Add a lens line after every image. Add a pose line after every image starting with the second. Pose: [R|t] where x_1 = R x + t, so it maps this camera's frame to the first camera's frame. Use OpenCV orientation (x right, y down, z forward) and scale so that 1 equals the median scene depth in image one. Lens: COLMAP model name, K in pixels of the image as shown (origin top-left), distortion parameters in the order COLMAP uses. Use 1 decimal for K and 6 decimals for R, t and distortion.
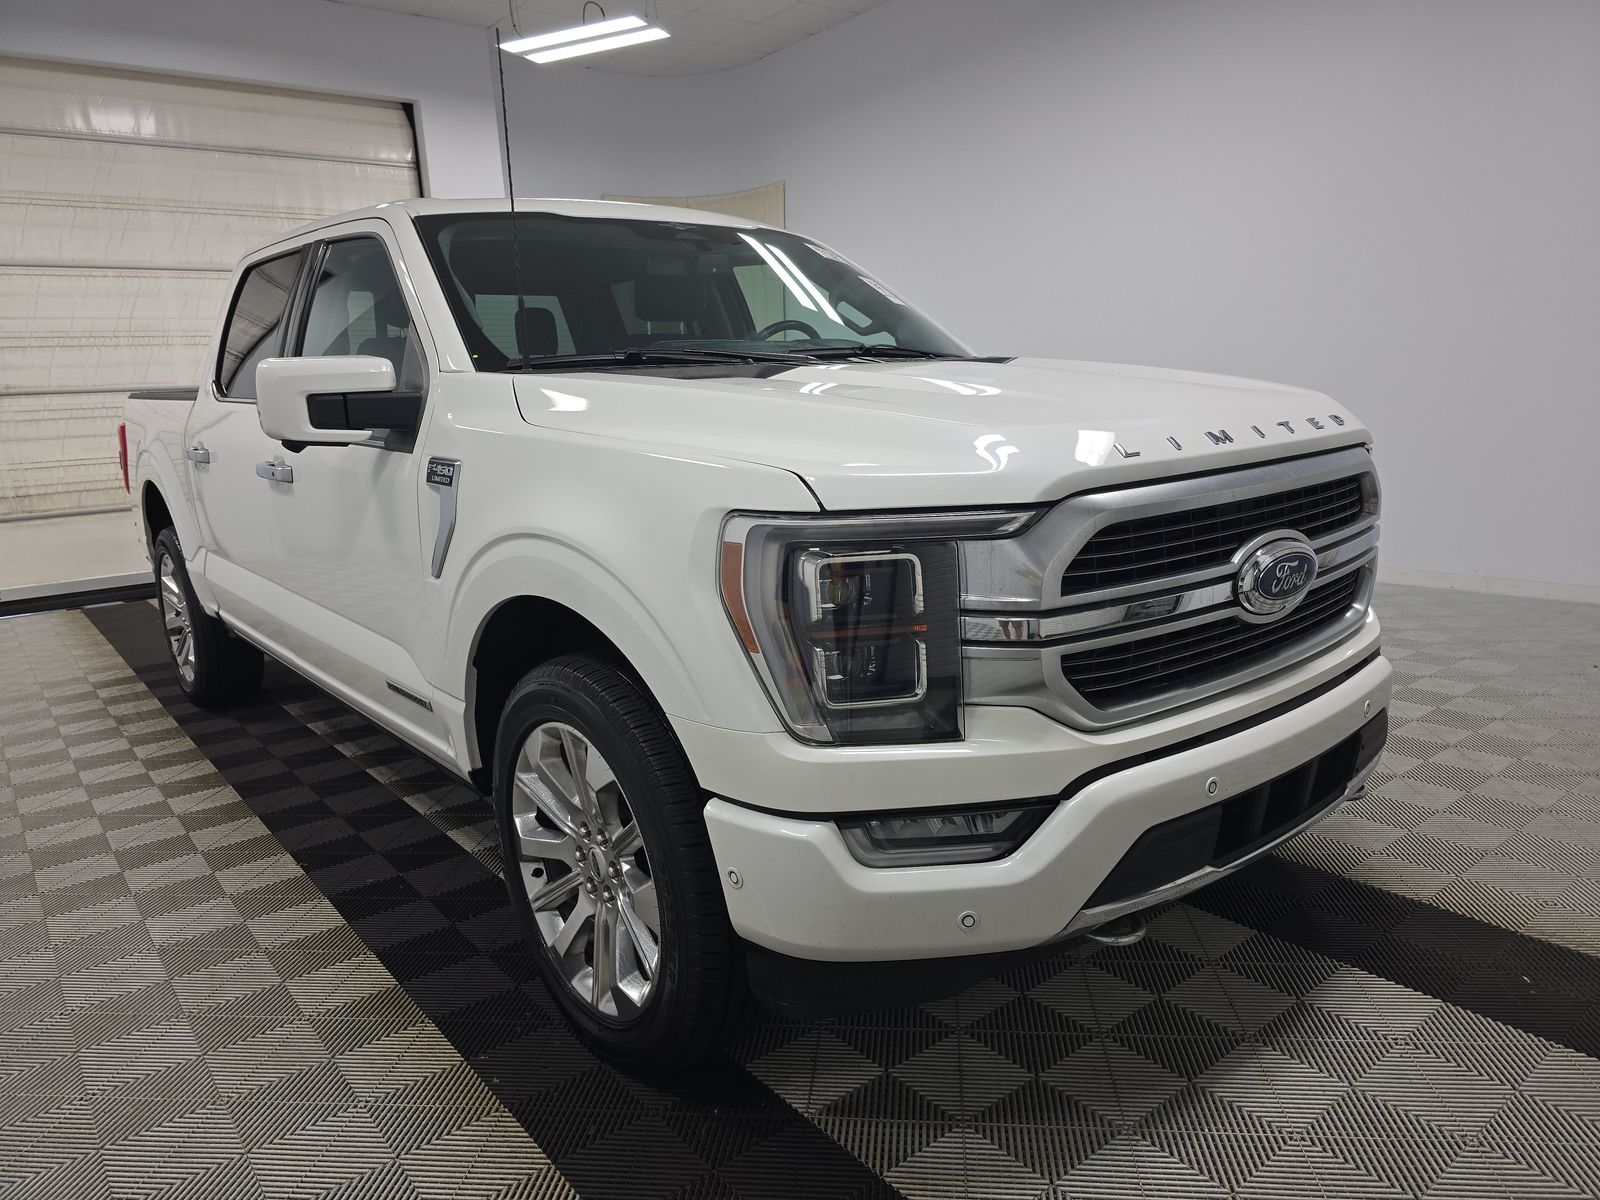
lens RADIAL K [[1063.9, 0, 805.3], [0, 1063.9, 607.2], [0, 0, 1]] dist [0.080483, -0.103481]
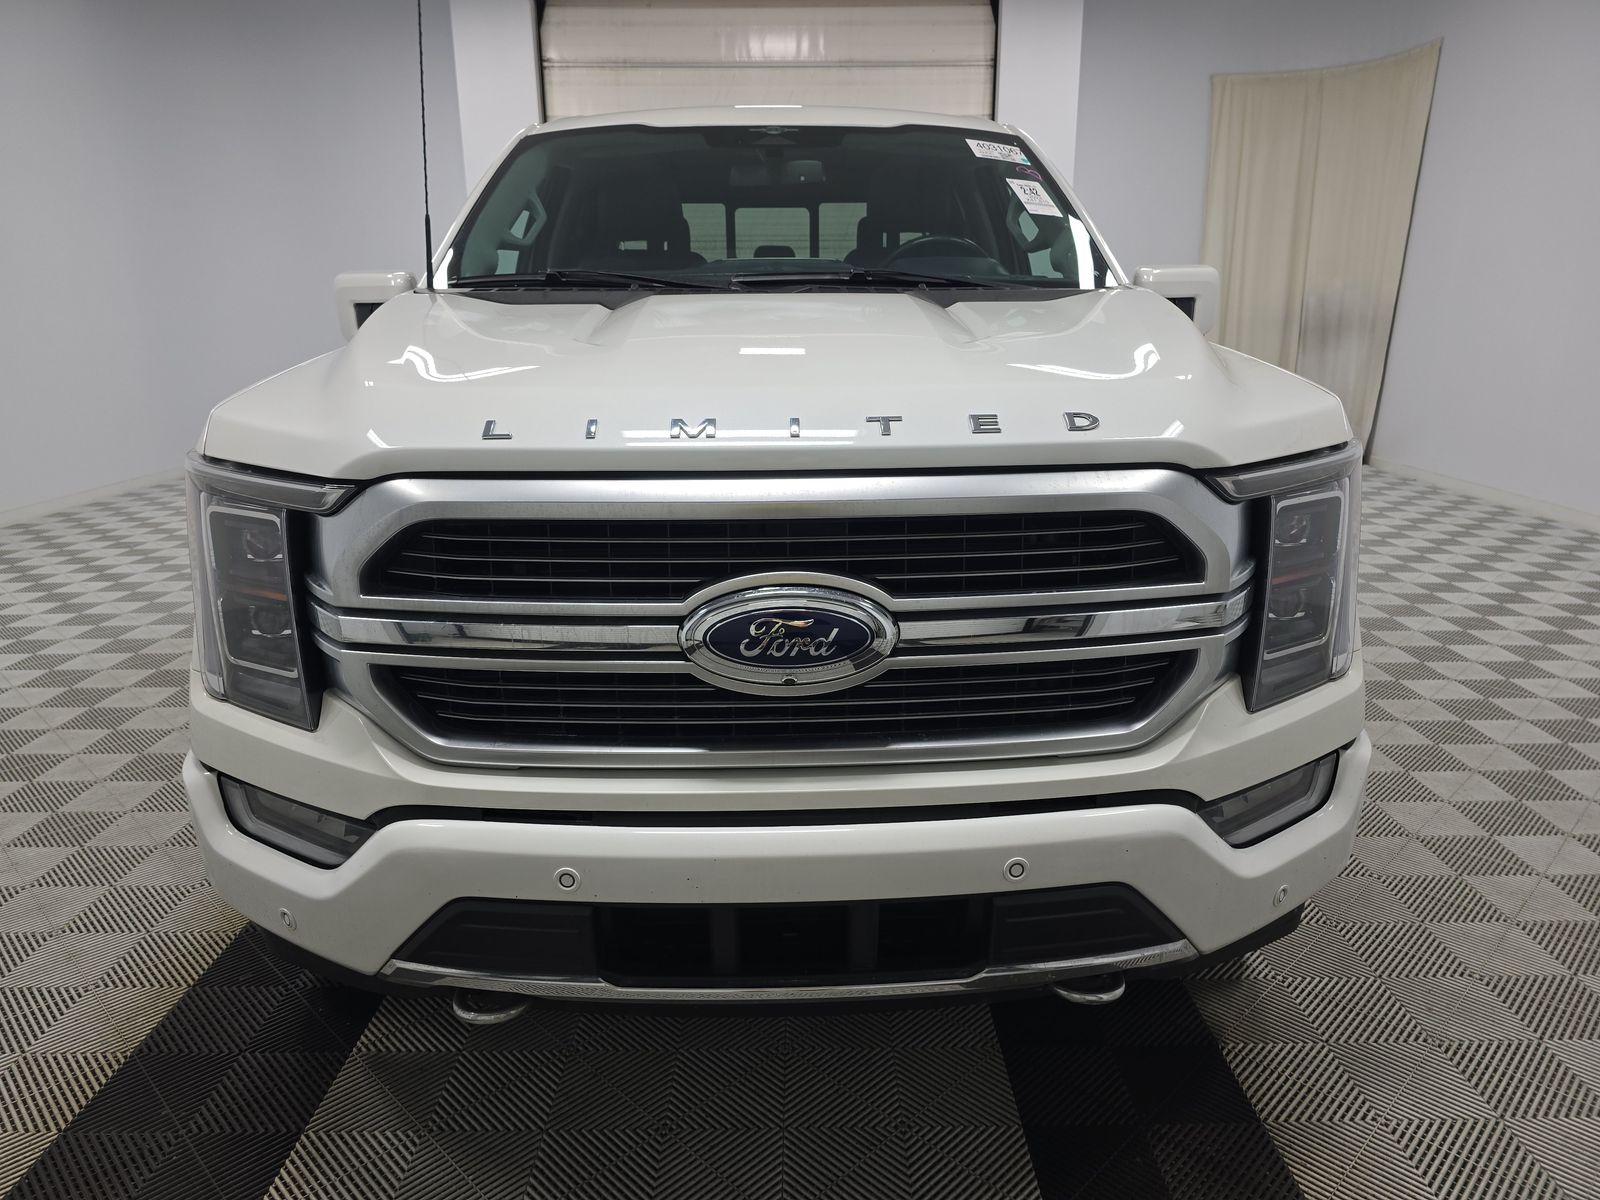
lens RADIAL K [[1063.9, 0, 805.3], [0, 1063.9, 607.2], [0, 0, 1]] dist [0.080483, -0.103481]
pose [[0.775296, 0.202179, -0.598364, 0.723595], [-0.148599, 0.979177, 0.138312, -0.120306], [0.613868, -0.018316, 0.789196, 0.392465]]
